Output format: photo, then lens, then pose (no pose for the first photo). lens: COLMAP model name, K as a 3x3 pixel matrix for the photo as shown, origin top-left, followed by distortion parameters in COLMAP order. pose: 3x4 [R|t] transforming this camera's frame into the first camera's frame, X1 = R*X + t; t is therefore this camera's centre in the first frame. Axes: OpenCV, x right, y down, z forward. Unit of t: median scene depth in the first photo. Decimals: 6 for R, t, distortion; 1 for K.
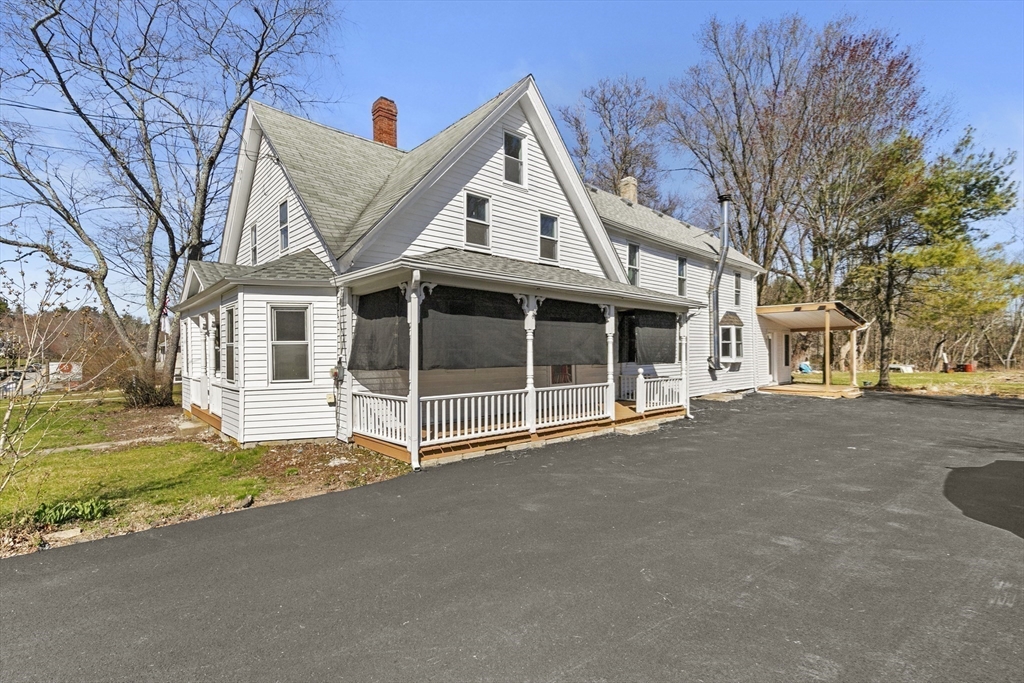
lens RADIAL K [[462.9, 0, 508.5], [0, 462.9, 341.2], [0, 0, 1]] dist [0.012164, -0.001688]
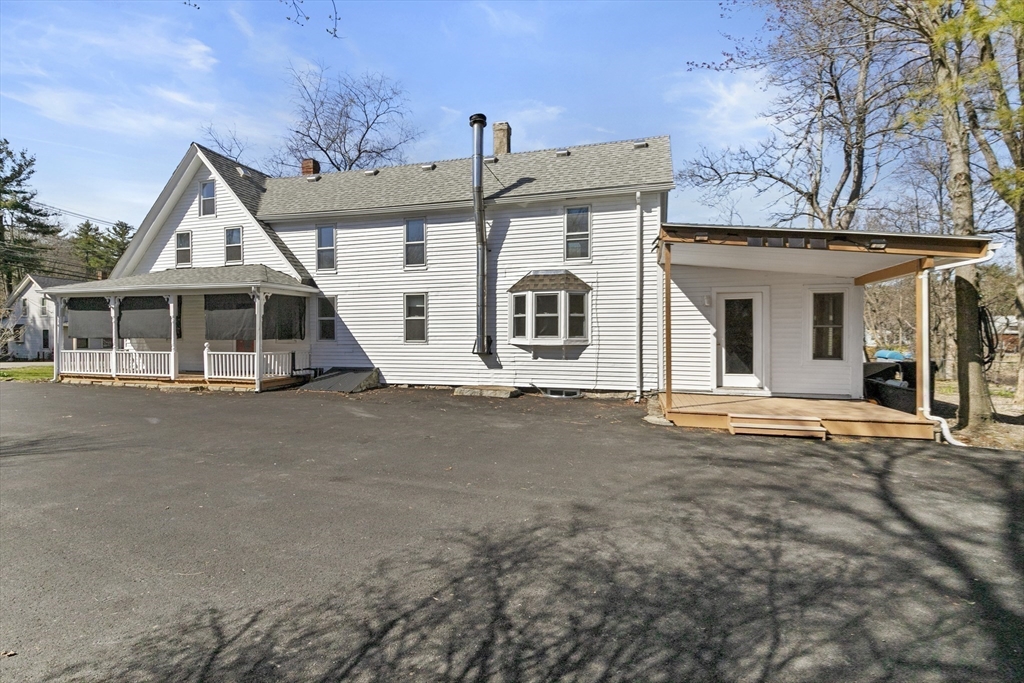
lens RADIAL K [[462.9, 0, 508.5], [0, 462.9, 341.2], [0, 0, 1]] dist [0.012164, -0.001688]
pose [[0.525958, 0.003971, -0.850501, 1.839138], [0.015611, 0.999776, 0.014322, 0.052012], [0.850367, -0.020810, 0.525778, 1.075275]]
